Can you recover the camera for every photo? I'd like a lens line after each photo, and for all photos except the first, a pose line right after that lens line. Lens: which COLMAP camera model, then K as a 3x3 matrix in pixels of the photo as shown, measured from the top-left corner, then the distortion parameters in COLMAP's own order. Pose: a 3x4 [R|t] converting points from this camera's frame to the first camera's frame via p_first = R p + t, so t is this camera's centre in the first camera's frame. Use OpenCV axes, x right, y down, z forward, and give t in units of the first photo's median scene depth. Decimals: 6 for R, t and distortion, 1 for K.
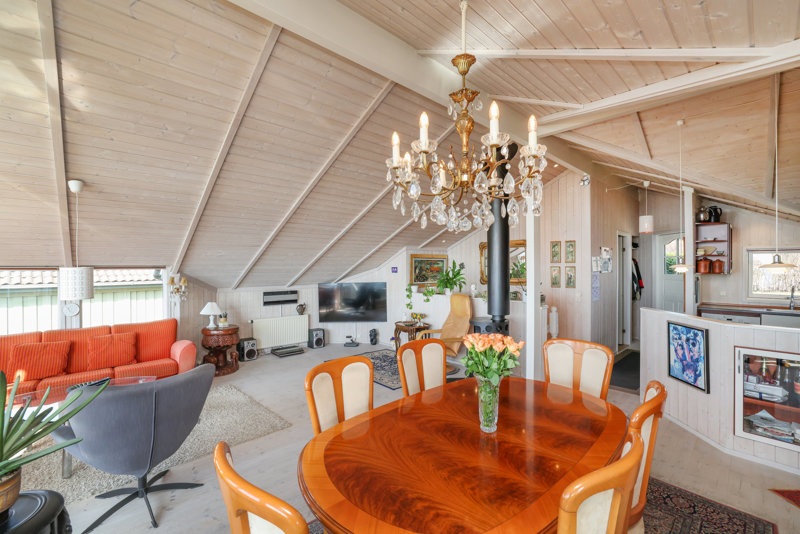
lens RADIAL K [[343.8, 0, 404.0], [0, 343.8, 264.9], [0, 0, 1]] dist [-0.045899, 0.016173]
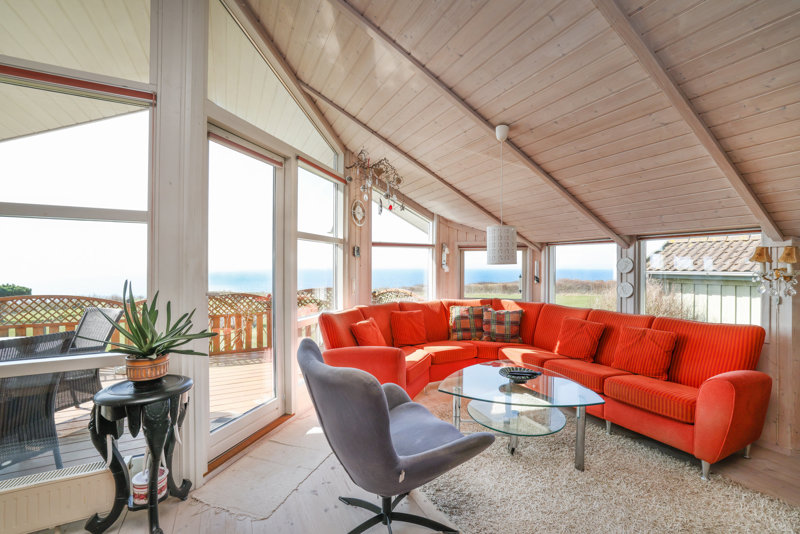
lens RADIAL K [[343.8, 0, 404.0], [0, 343.8, 264.9], [0, 0, 1]] dist [-0.045899, 0.016173]
pose [[-0.271583, -0.001524, -0.962414, -0.038839], [0.003597, 0.999990, -0.002599, 0.057984], [0.962408, -0.004168, -0.271575, 0.554582]]
